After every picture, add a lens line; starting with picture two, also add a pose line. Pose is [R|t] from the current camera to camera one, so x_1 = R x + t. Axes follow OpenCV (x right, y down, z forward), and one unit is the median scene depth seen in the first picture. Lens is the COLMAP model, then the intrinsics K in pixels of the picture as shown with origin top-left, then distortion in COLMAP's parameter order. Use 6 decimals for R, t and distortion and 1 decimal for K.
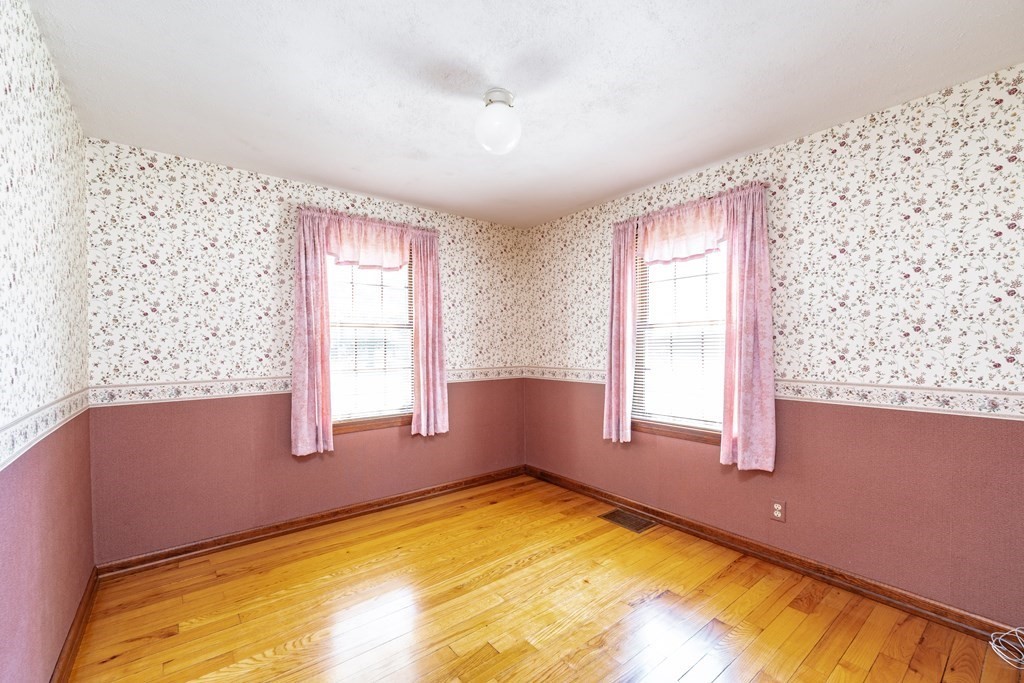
lens RADIAL K [[423.1, 0, 514.3], [0, 423.1, 352.4], [0, 0, 1]] dist [0.003244, -0.001038]
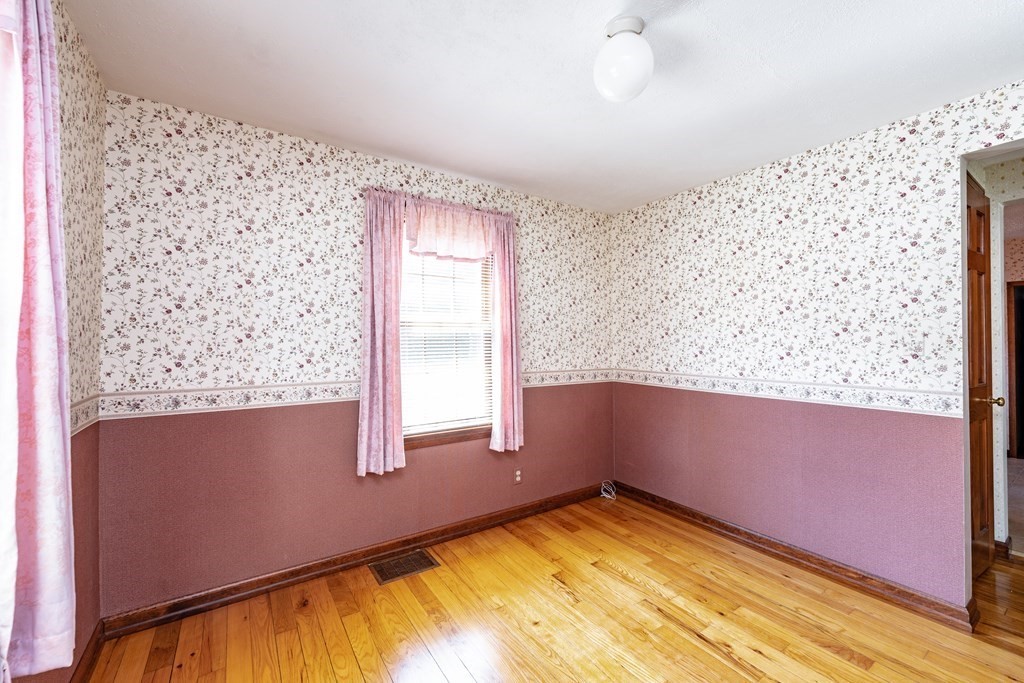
lens RADIAL K [[423.1, 0, 513.2], [0, 423.1, 336.2], [0, 0, 1]] dist [0.003244, -0.001038]
pose [[0.073827, 0.016039, 0.997142, -0.528859], [0.013630, 0.999761, -0.017090, -0.020377], [-0.997178, 0.014852, 0.073591, 0.737780]]
